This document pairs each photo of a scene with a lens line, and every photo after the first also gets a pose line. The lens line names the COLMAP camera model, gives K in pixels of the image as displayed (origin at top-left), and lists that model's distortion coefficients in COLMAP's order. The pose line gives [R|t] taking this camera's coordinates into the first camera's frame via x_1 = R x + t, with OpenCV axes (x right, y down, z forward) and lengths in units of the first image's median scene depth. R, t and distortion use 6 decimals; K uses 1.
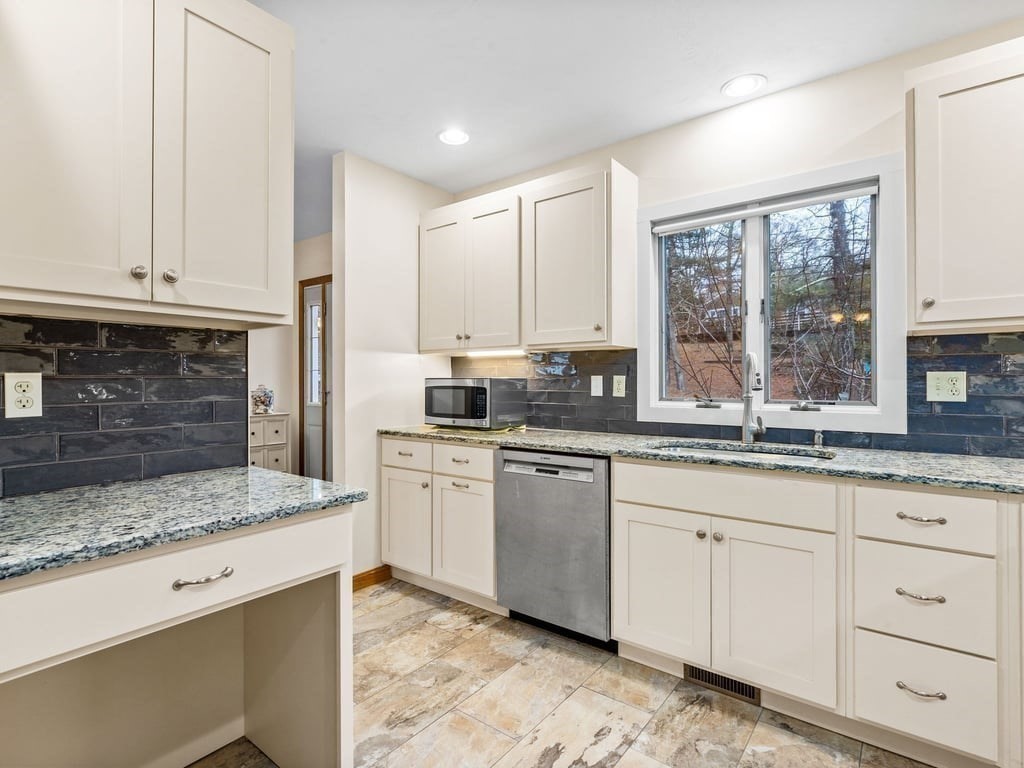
lens RADIAL K [[518.8, 0, 511.1], [0, 518.8, 381.1], [0, 0, 1]] dist [-0.010067, 0.004794]
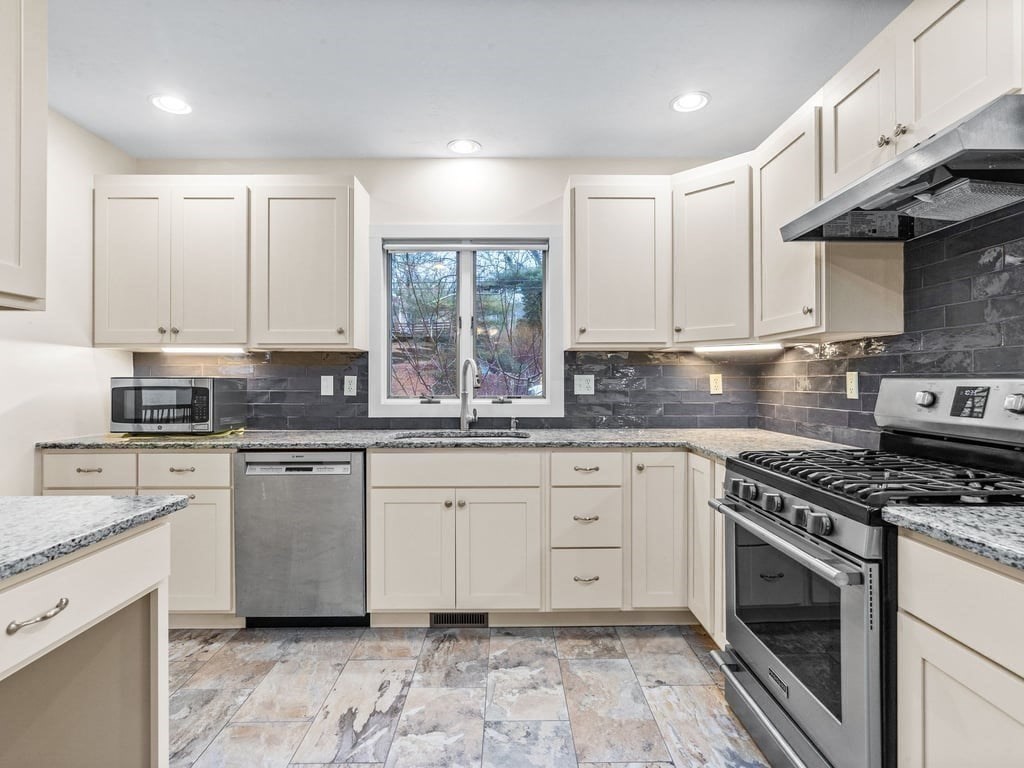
lens RADIAL K [[518.8, 0, 512.2], [0, 518.8, 381.2], [0, 0, 1]] dist [-0.010067, 0.004794]
pose [[0.783402, 0.000756, 0.621515, -0.253150], [-0.000463, 1.000000, -0.000633, 0.000994], [-0.621515, 0.000208, 0.783402, -0.064779]]
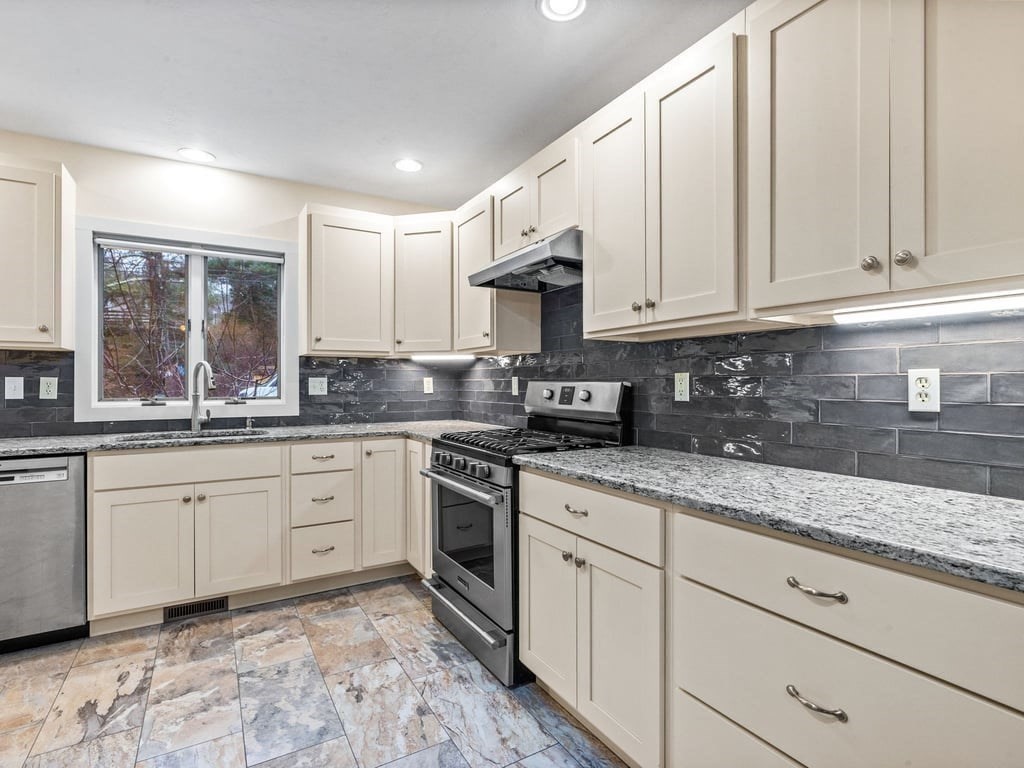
lens RADIAL K [[518.8, 0, 512.3], [0, 518.8, 383.2], [0, 0, 1]] dist [-0.010067, 0.004794]
pose [[0.368485, 0.000639, 0.929633, -0.483004], [-0.000449, 1.000000, -0.000509, 0.000544], [-0.929633, -0.000229, 0.368485, -0.223545]]
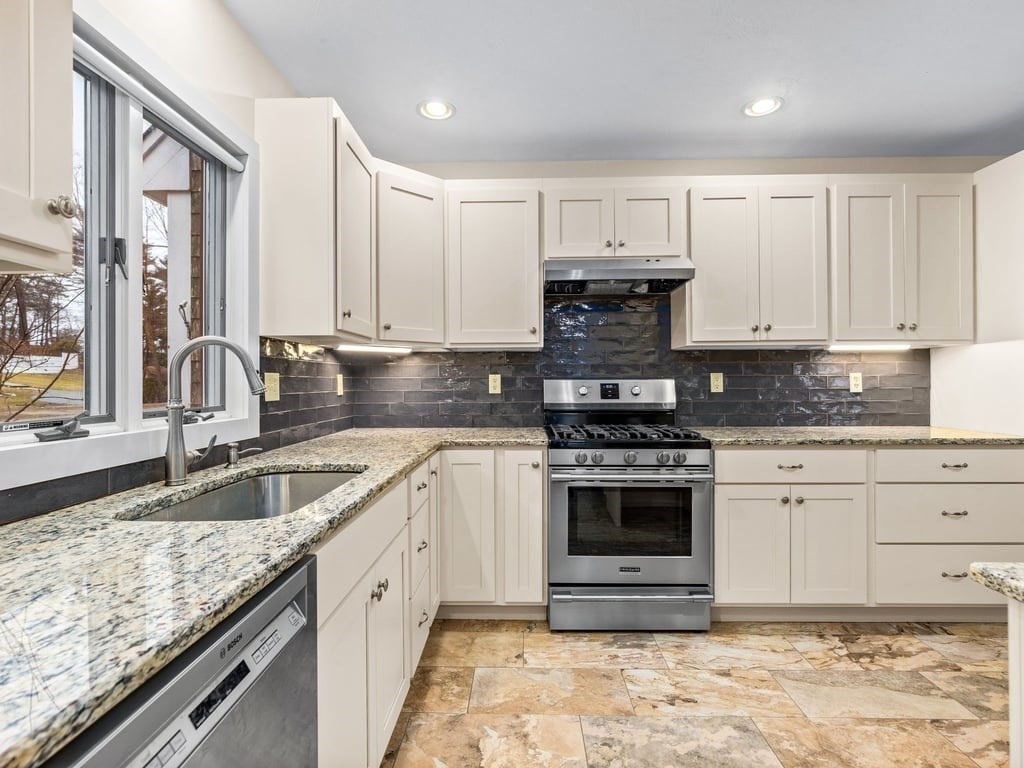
lens RADIAL K [[518.8, 0, 512.3], [0, 518.8, 380.8], [0, 0, 1]] dist [-0.010067, 0.004794]
pose [[-0.594176, 0.004237, 0.804324, -0.278327], [0.003794, 0.999990, -0.002466, 0.003157], [-0.804326, 0.001587, -0.594186, 1.116142]]
